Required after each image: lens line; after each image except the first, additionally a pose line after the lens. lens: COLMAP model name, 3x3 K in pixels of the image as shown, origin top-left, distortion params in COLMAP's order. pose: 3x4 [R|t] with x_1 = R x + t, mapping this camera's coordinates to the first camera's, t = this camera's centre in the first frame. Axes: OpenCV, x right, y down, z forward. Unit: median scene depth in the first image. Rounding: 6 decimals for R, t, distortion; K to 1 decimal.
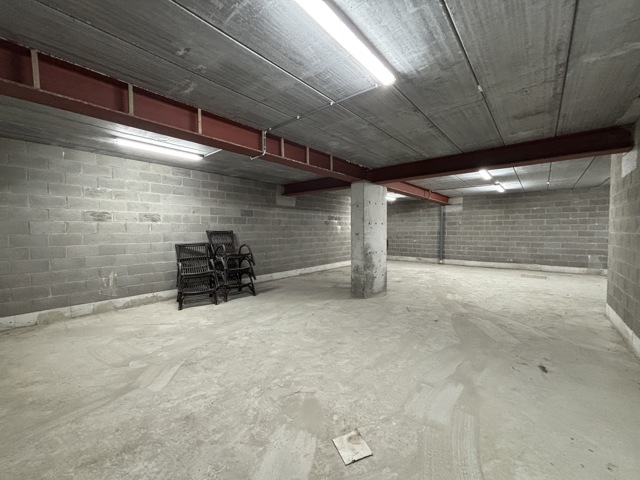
lens RADIAL K [[257.4, 0, 319.4], [0, 257.4, 238.9], [0, 0, 1]] dist [0.000067, -0.000704]
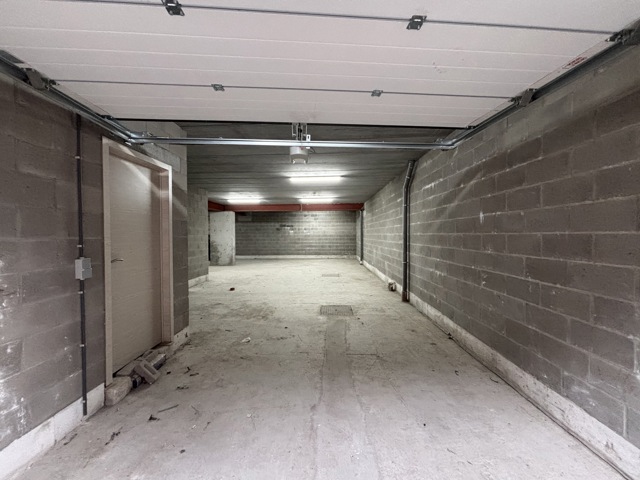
lens RADIAL K [[257.4, 0, 319.4], [0, 257.4, 238.9], [0, 0, 1]] dist [0.000067, -0.000704]
pose [[0.628470, 0.012752, -0.777729, 1.402280], [-0.022519, 0.999745, -0.001805, -0.004439], [0.777508, 0.018648, 0.628597, 0.192909]]
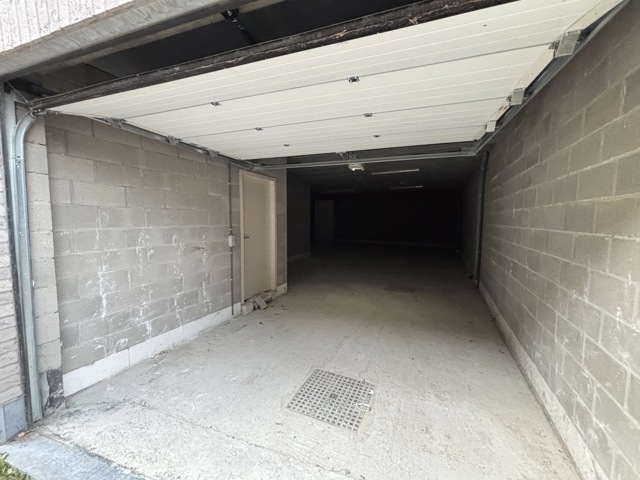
lens RADIAL K [[257.4, 0, 319.4], [0, 257.4, 238.9], [0, 0, 1]] dist [0.000067, -0.000704]
pose [[0.258668, 0.076911, -0.962900, 2.299363], [-0.038983, 0.996844, 0.069150, -0.060820], [0.965179, 0.019650, 0.260850, 0.255847]]
